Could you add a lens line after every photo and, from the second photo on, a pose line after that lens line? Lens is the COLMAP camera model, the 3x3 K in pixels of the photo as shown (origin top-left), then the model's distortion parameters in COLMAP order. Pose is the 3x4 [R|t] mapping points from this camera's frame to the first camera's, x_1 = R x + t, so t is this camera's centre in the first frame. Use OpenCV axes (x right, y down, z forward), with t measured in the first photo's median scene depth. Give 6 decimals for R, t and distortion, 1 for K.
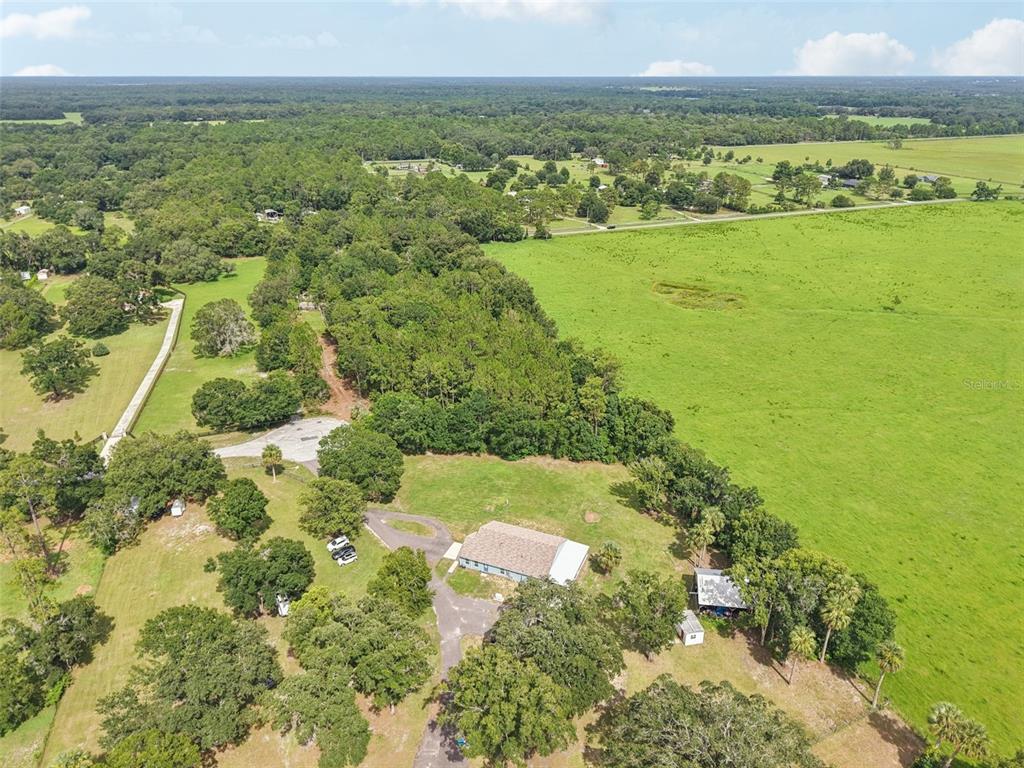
lens RADIAL K [[694.8, 0, 512.0], [0, 694.8, 384.0], [0, 0, 1]] dist [0.043431, -0.039614]
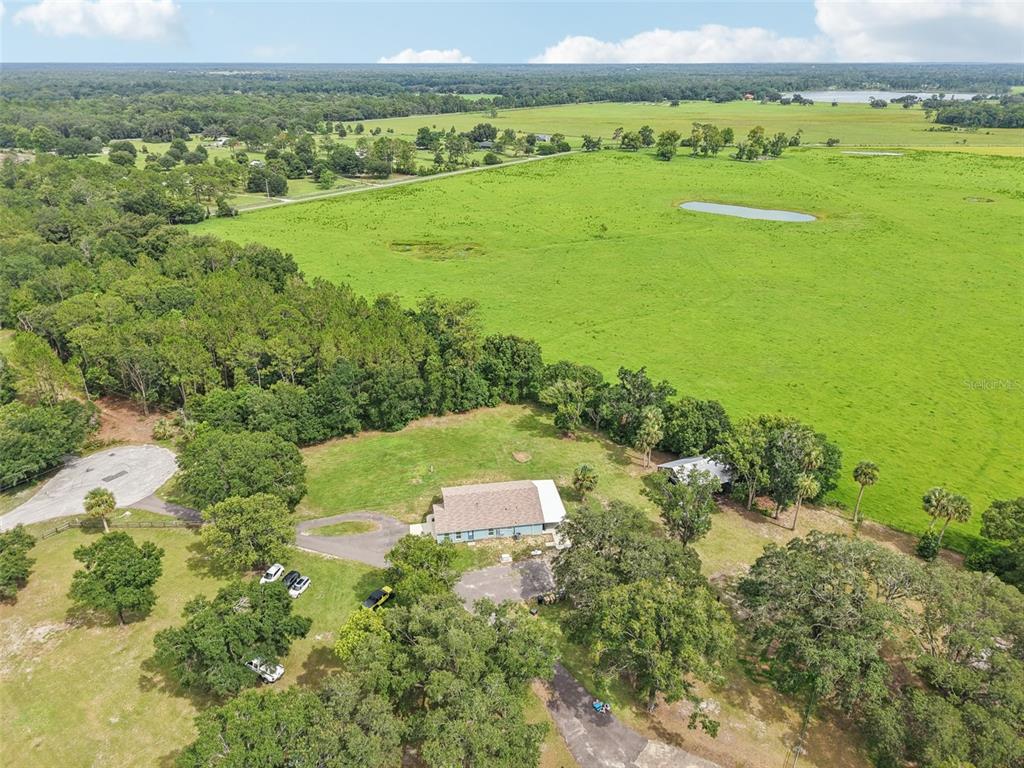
lens RADIAL K [[694.8, 0, 512.0], [0, 694.8, 384.0], [0, 0, 1]] dist [0.043431, -0.039614]
pose [[0.849355, -0.224295, 0.477795, -0.110375], [0.216719, 0.973591, 0.071789, 0.008560], [-0.481279, 0.042572, 0.875533, 0.062162]]
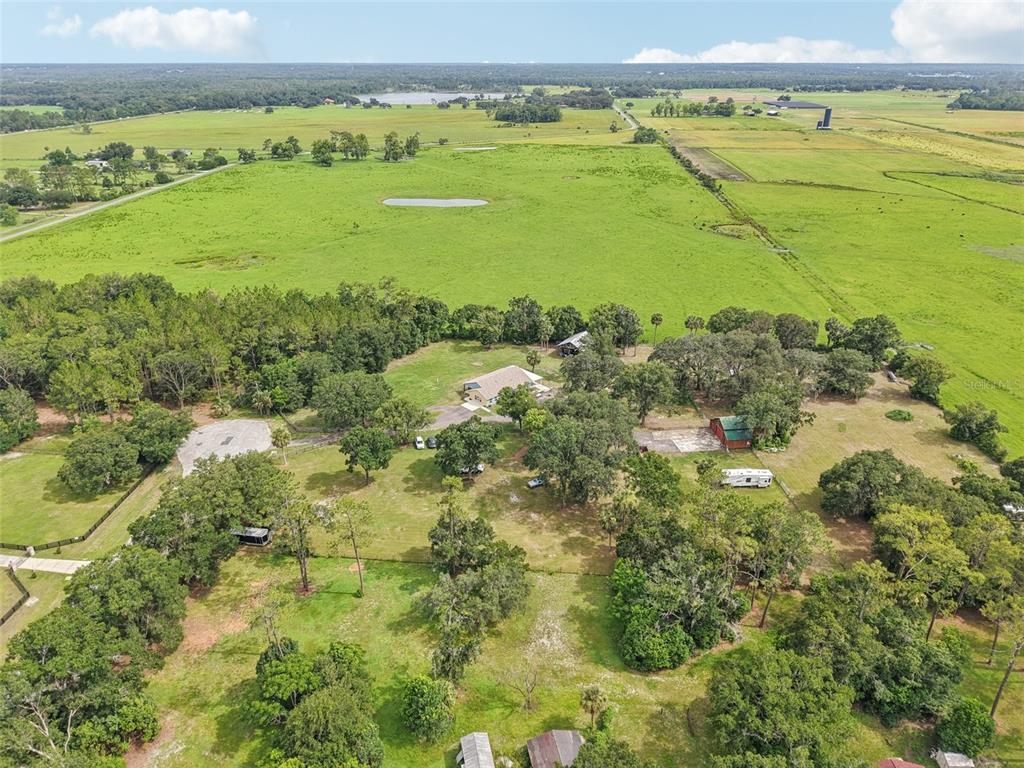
lens RADIAL K [[694.8, 0, 512.0], [0, 694.8, 384.0], [0, 0, 1]] dist [0.043431, -0.039614]
pose [[0.412439, -0.388677, 0.823908, -0.375227], [0.374924, 0.896690, 0.235330, -0.030905], [-0.830257, 0.211843, 0.515554, 0.063741]]
